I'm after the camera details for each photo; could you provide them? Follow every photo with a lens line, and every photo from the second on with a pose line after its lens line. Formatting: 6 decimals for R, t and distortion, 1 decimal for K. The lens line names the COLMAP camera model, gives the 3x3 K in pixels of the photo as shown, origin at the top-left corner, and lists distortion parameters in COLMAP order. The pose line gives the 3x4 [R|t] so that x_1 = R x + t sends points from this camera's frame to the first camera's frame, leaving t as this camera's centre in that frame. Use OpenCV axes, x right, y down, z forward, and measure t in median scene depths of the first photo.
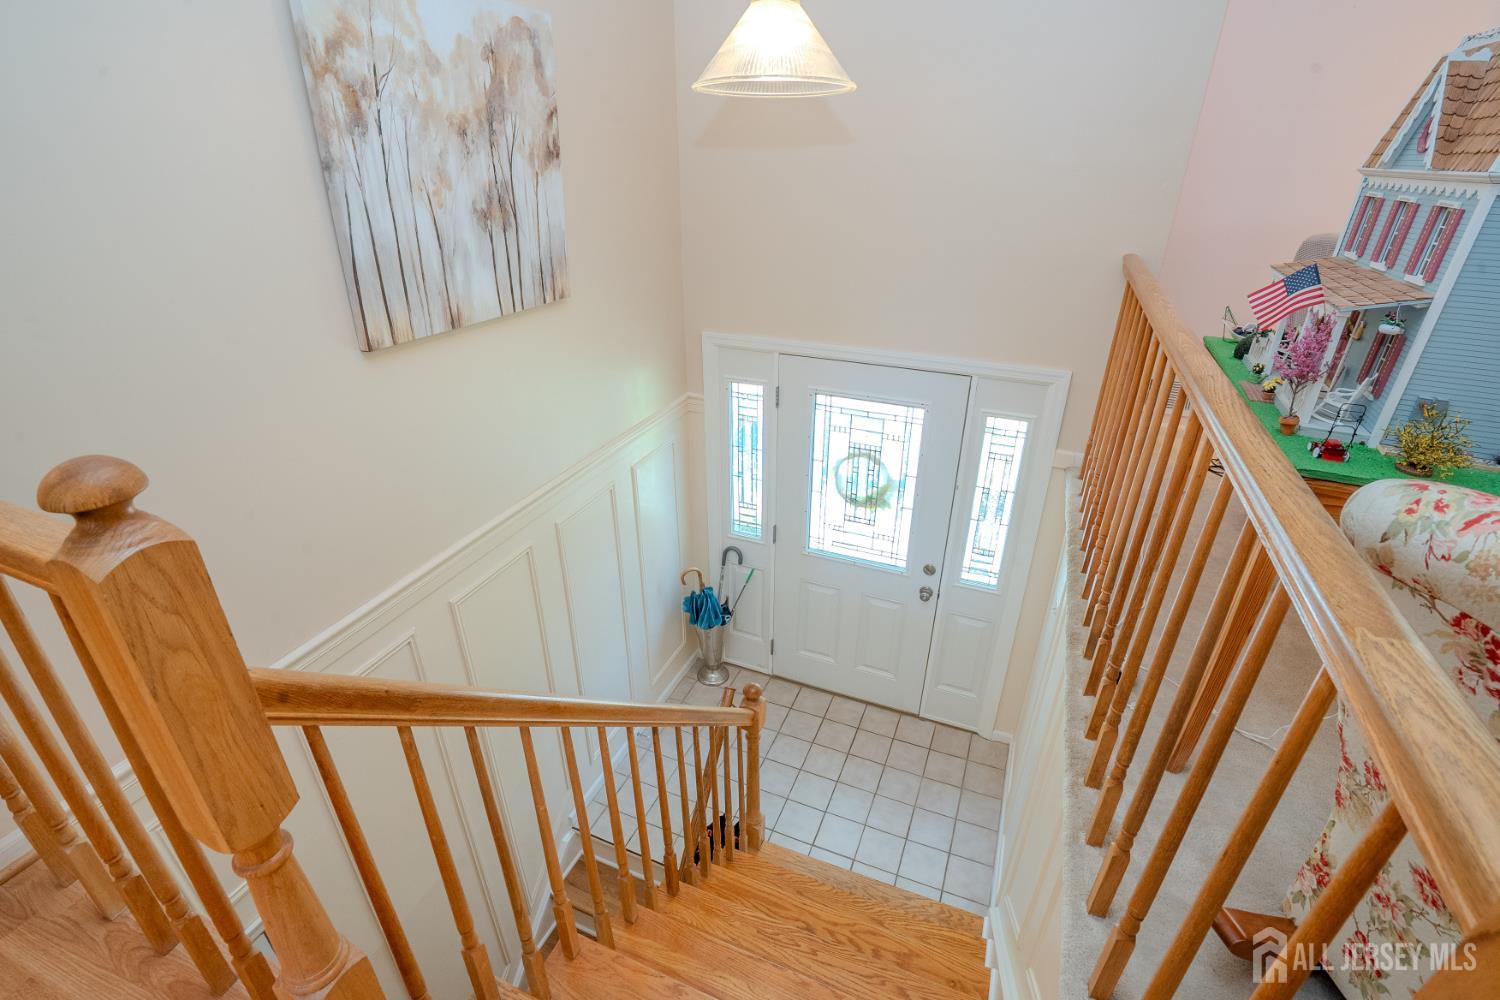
lens RADIAL K [[690.5, 0, 749.0], [0, 690.5, 502.2], [0, 0, 1]] dist [-0.057874, 0.022160]
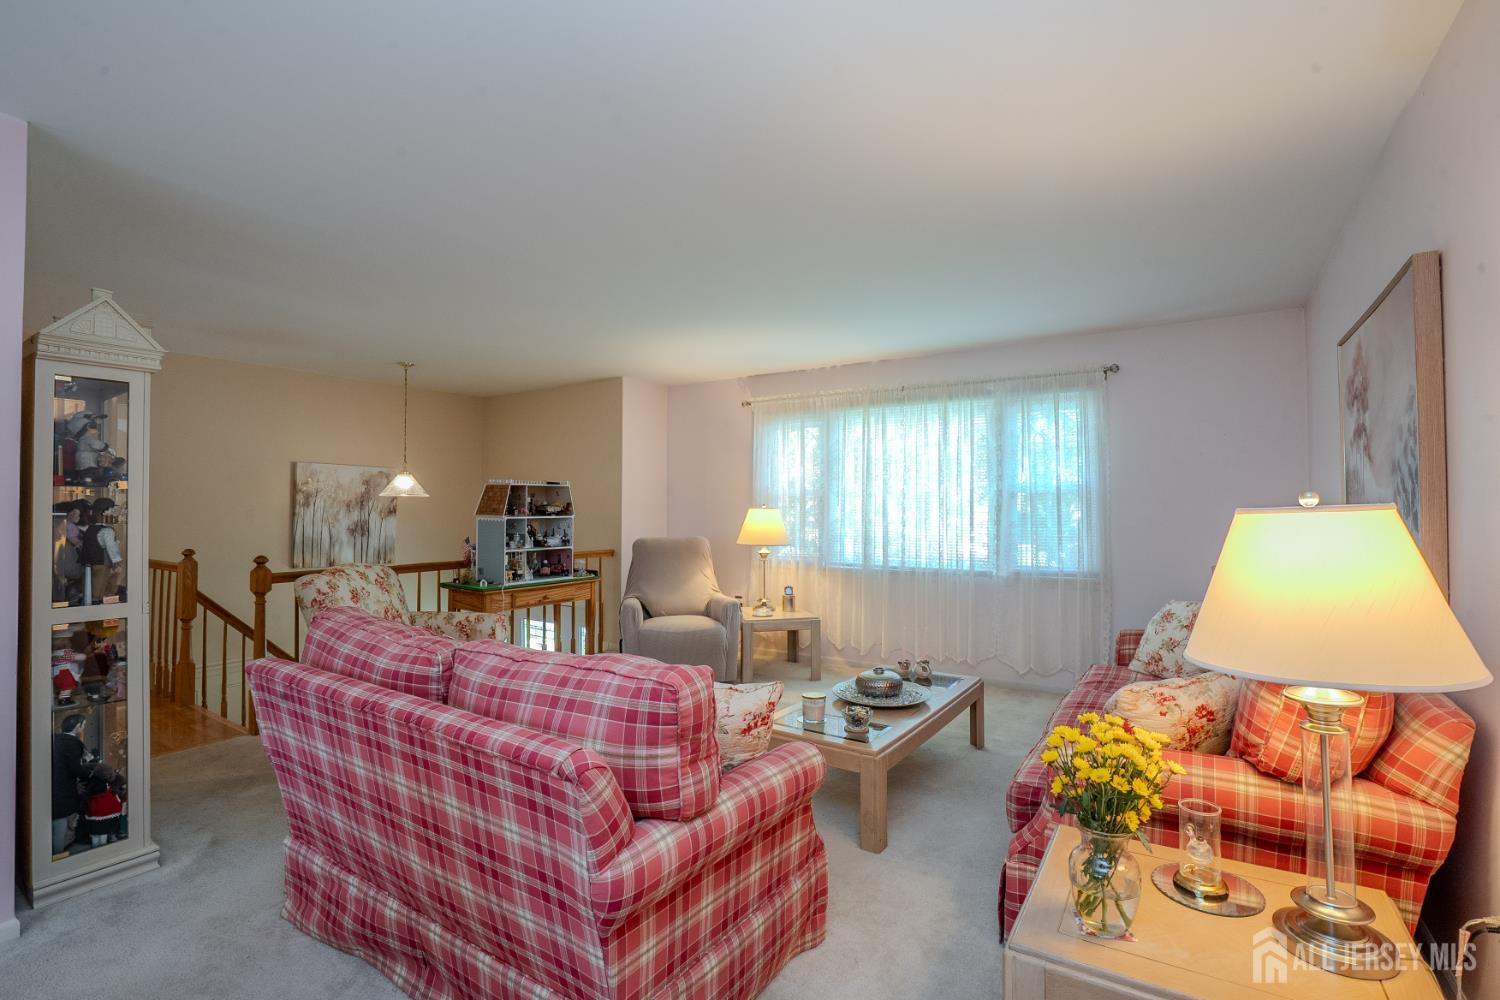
lens RADIAL K [[690.5, 0, 747.6], [0, 690.5, 495.0], [0, 0, 1]] dist [-0.057874, 0.022160]
pose [[0.981284, -0.015157, -0.191967, 1.896400], [-0.078342, 0.879244, -0.469885, 0.704859], [0.175908, 0.476130, 0.861601, -1.337602]]
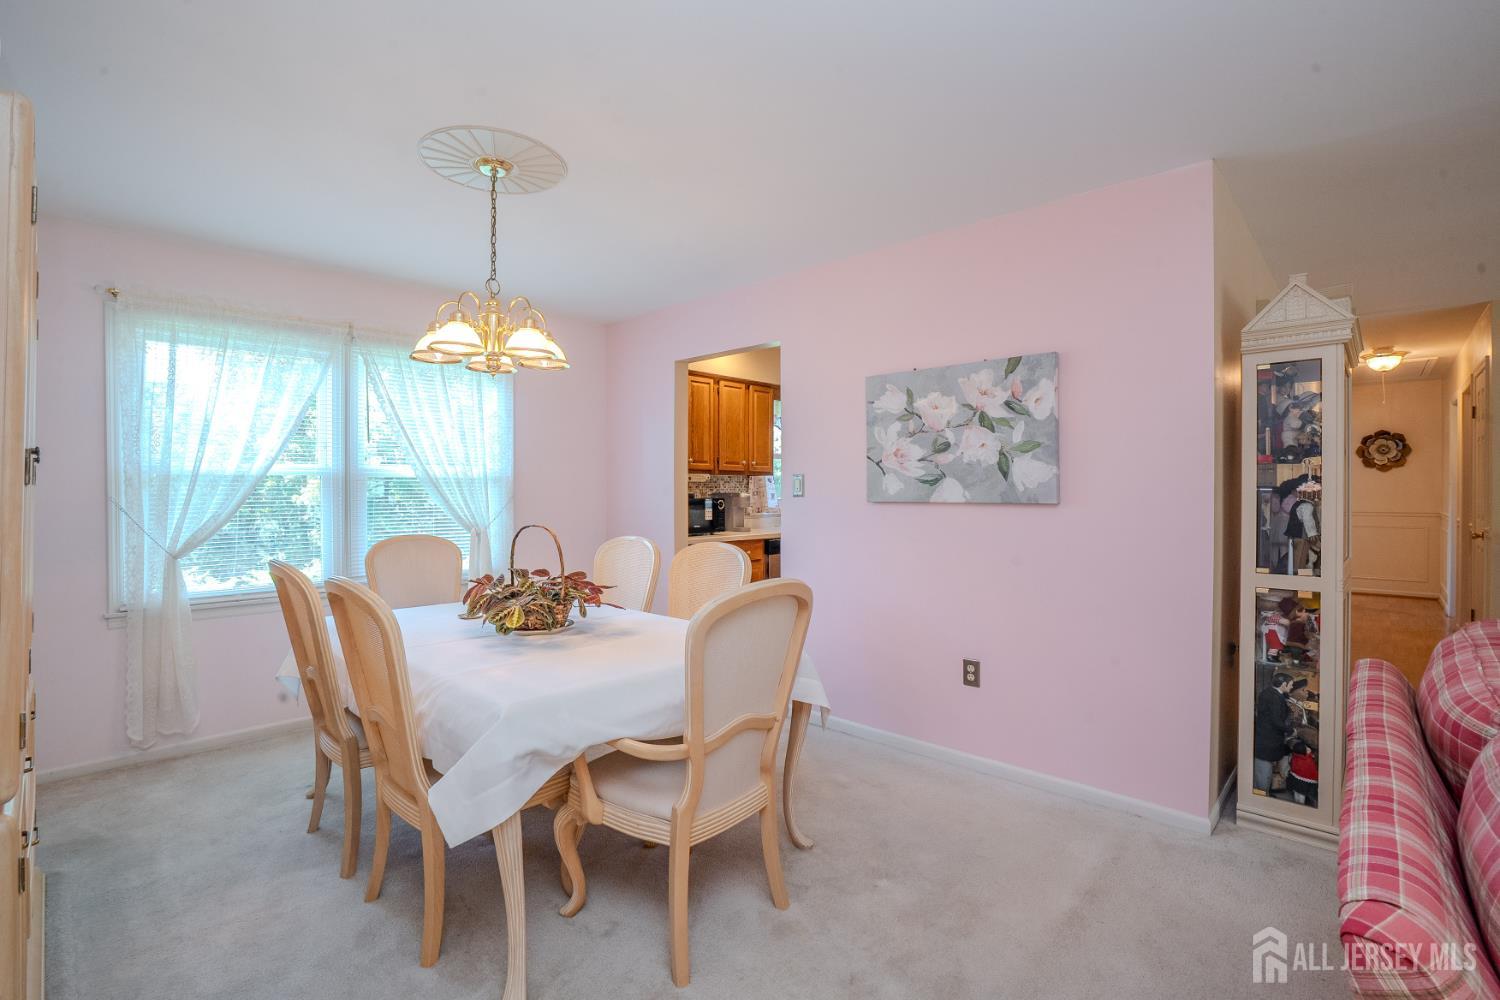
lens RADIAL K [[690.5, 0, 751.9], [0, 690.5, 496.5], [0, 0, 1]] dist [-0.057874, 0.022160]
pose [[-0.343724, 0.001256, -0.939070, 2.054555], [-0.432619, 0.887349, 0.159536, 0.529306], [0.833483, 0.461096, -0.304460, -0.982514]]
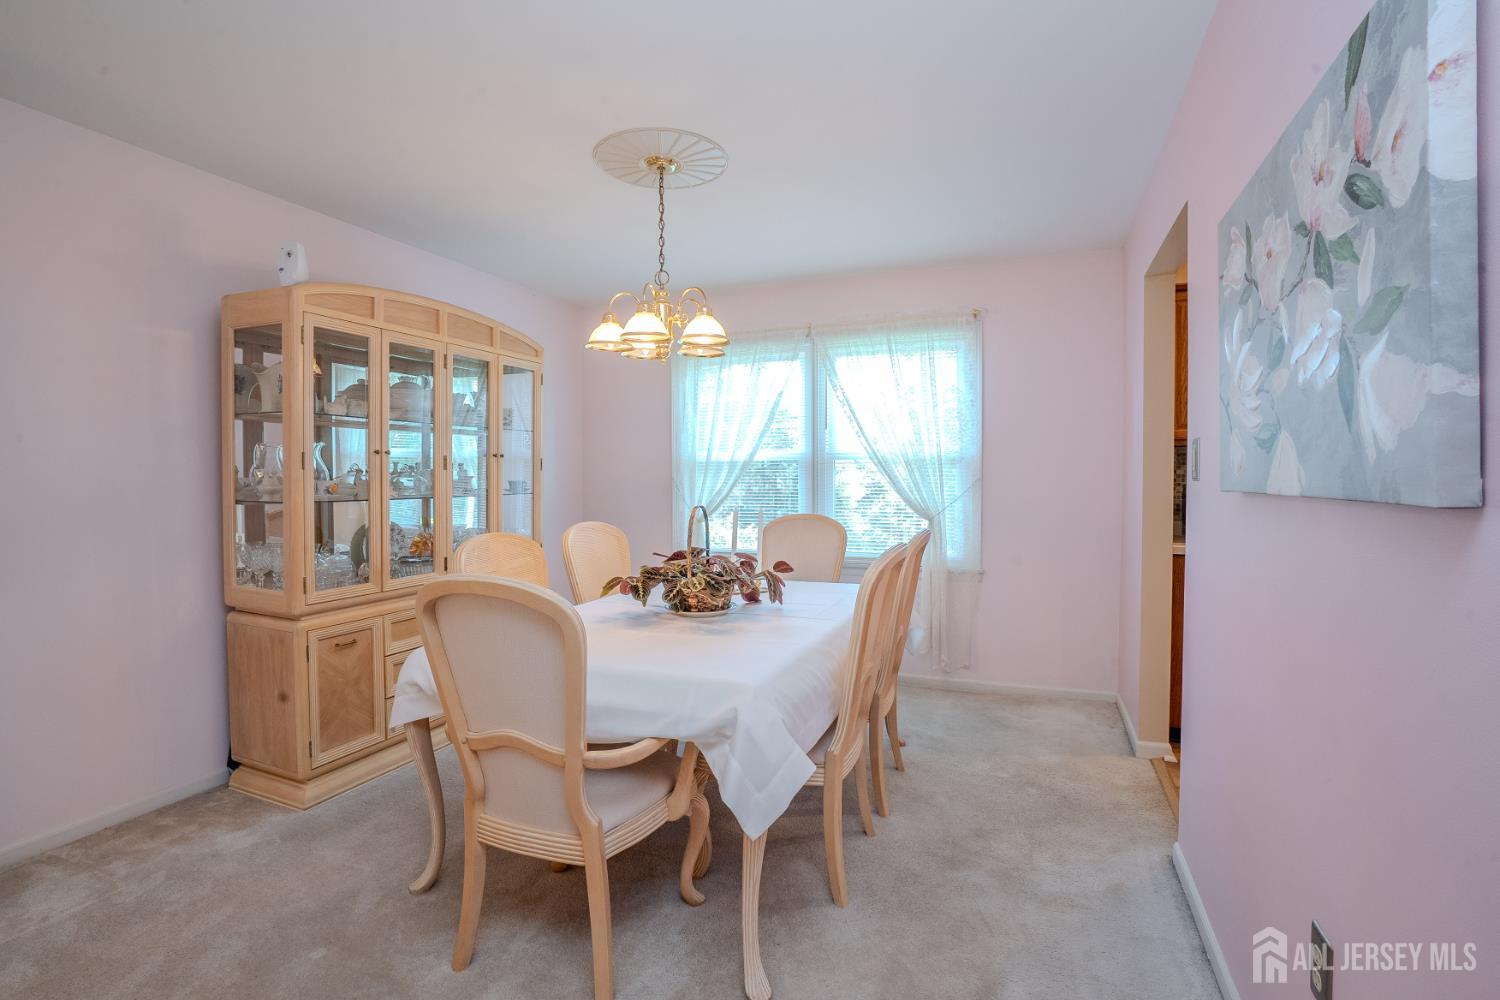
lens RADIAL K [[690.5, 0, 755.3], [0, 690.5, 493.1], [0, 0, 1]] dist [-0.057874, 0.022160]
pose [[-0.999860, -0.004403, -0.016149, 0.934292], [-0.011623, 0.876885, 0.480559, 0.327020], [0.012045, 0.480680, -0.876813, -0.588297]]
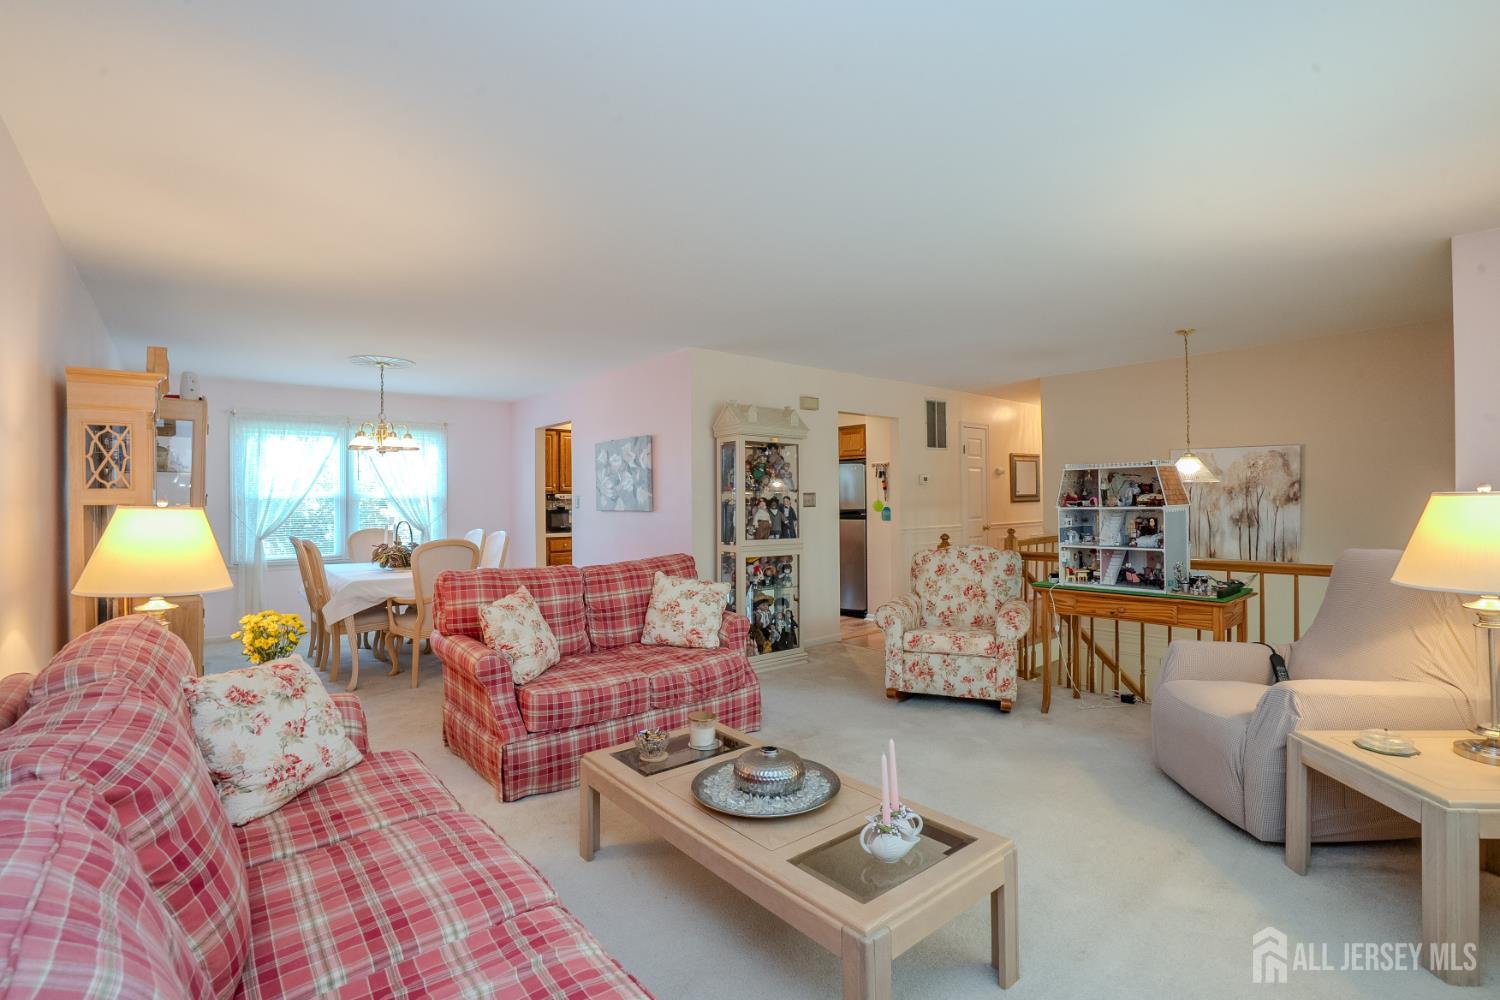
lens RADIAL K [[690.5, 0, 748.6], [0, 690.5, 492.0], [0, 0, 1]] dist [-0.057874, 0.022160]
pose [[-0.452922, -0.014742, -0.891428, 2.847129], [-0.404954, 0.894173, 0.190964, -0.257093], [0.794276, 0.447479, -0.410961, 0.528286]]
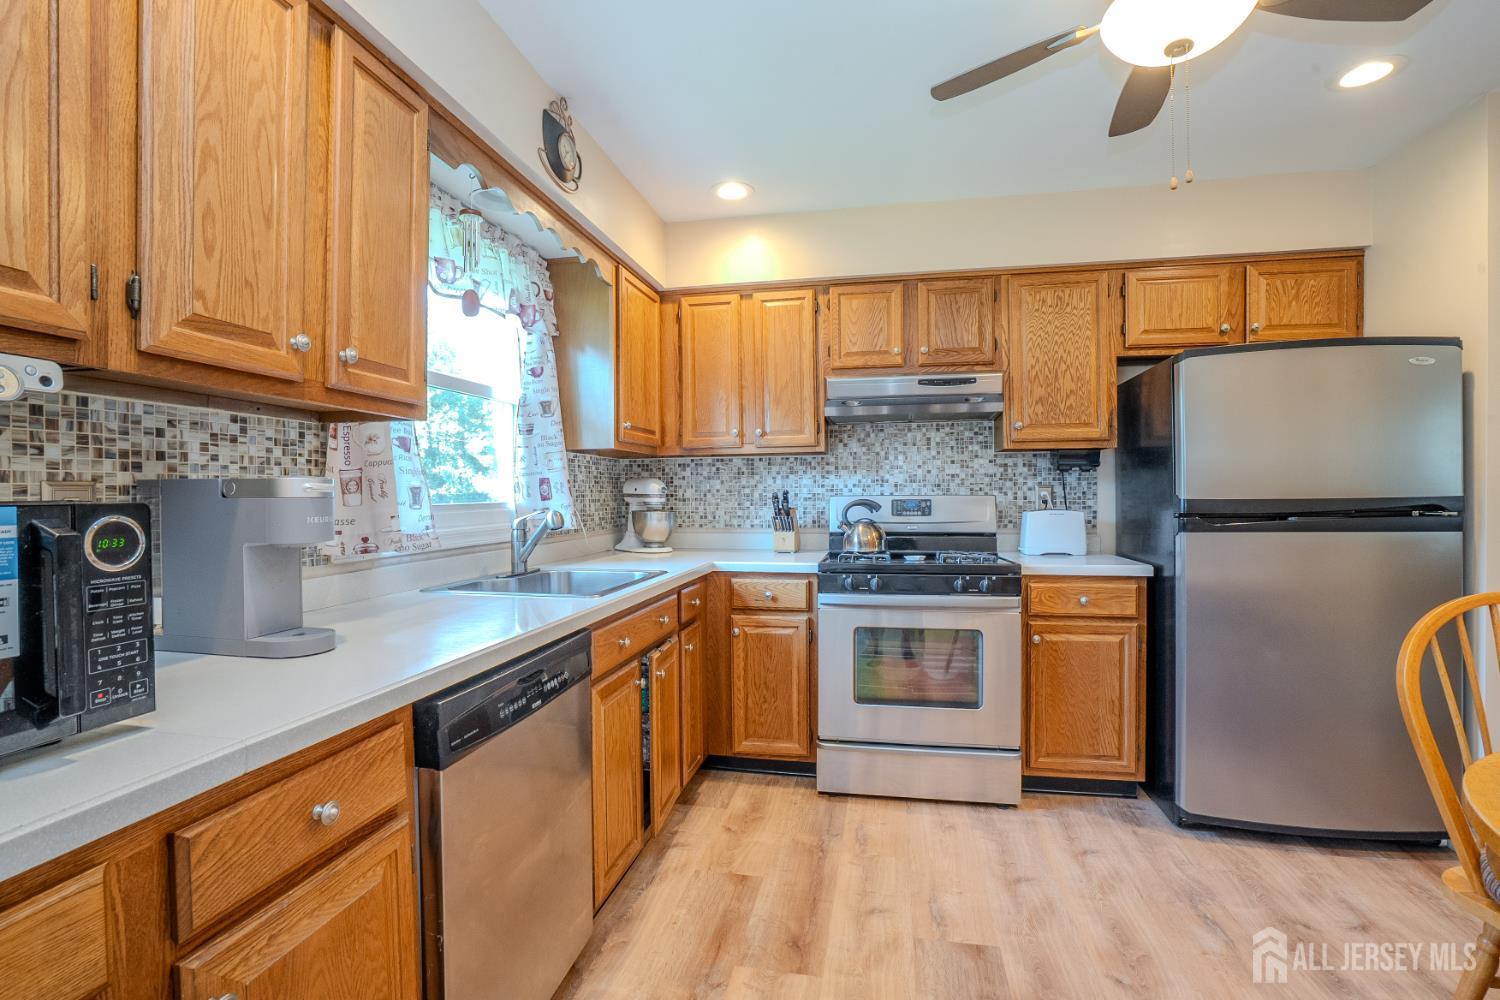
lens RADIAL K [[690.5, 0, 748.2], [0, 690.5, 497.3], [0, 0, 1]] dist [-0.057874, 0.022160]
pose [[0.198641, -0.006393, -0.980051, 0.171632], [-0.443347, 0.891230, -0.095673, 0.860879], [0.874063, 0.453507, 0.174201, -1.594856]]
